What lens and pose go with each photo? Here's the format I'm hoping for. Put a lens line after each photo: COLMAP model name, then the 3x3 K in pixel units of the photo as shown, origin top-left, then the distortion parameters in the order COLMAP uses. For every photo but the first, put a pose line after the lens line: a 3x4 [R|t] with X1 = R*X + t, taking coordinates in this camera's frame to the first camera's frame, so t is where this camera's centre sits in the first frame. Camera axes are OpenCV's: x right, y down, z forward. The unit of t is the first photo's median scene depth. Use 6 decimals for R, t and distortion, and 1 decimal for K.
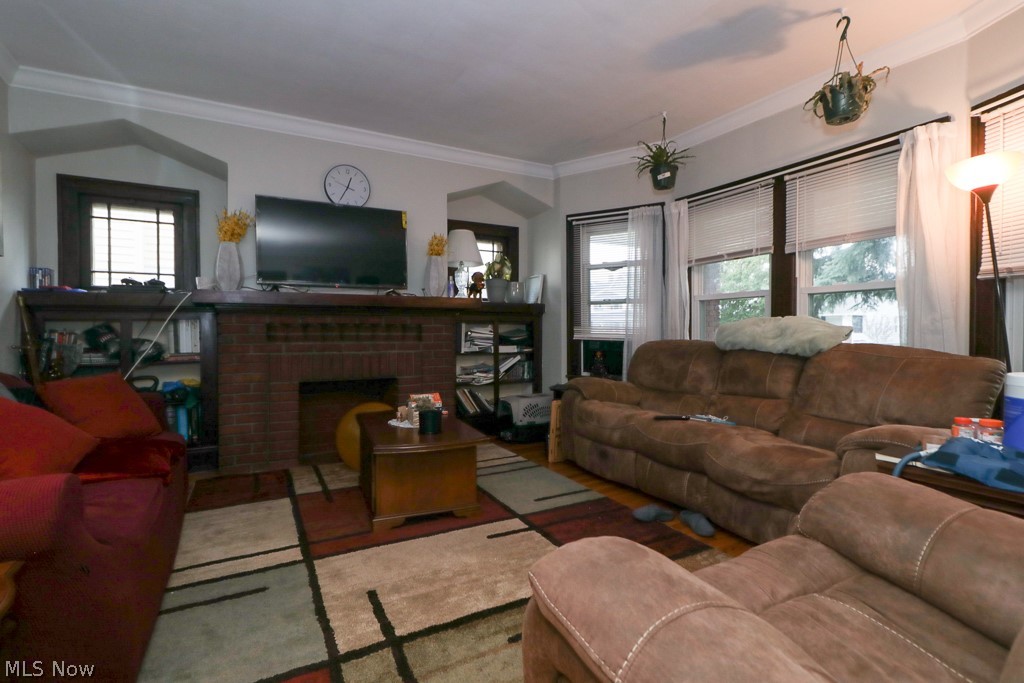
lens RADIAL K [[481.1, 0, 507.4], [0, 481.1, 328.2], [0, 0, 1]] dist [0.001700, -0.000310]
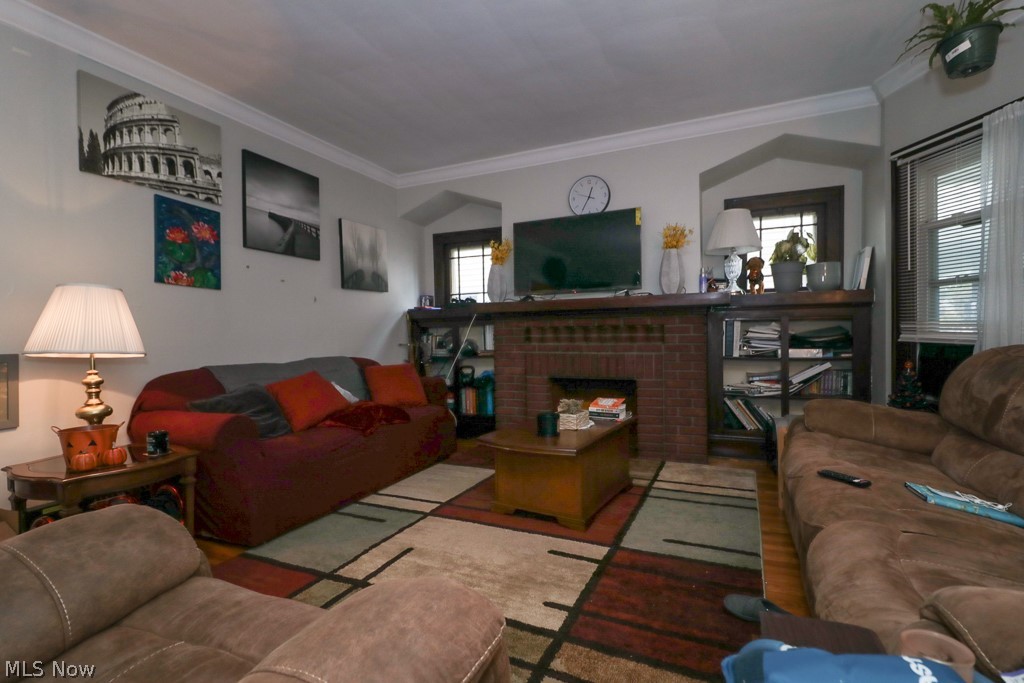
lens RADIAL K [[474.9, 0, 514.1], [0, 474.9, 335.5], [0, 0, 1]] dist [0.002154, 0.000104]
pose [[0.608132, -0.003395, -0.793829, 0.417231], [0.018875, 0.999770, 0.010184, -0.001620], [0.793612, -0.021177, 0.608056, 0.240607]]
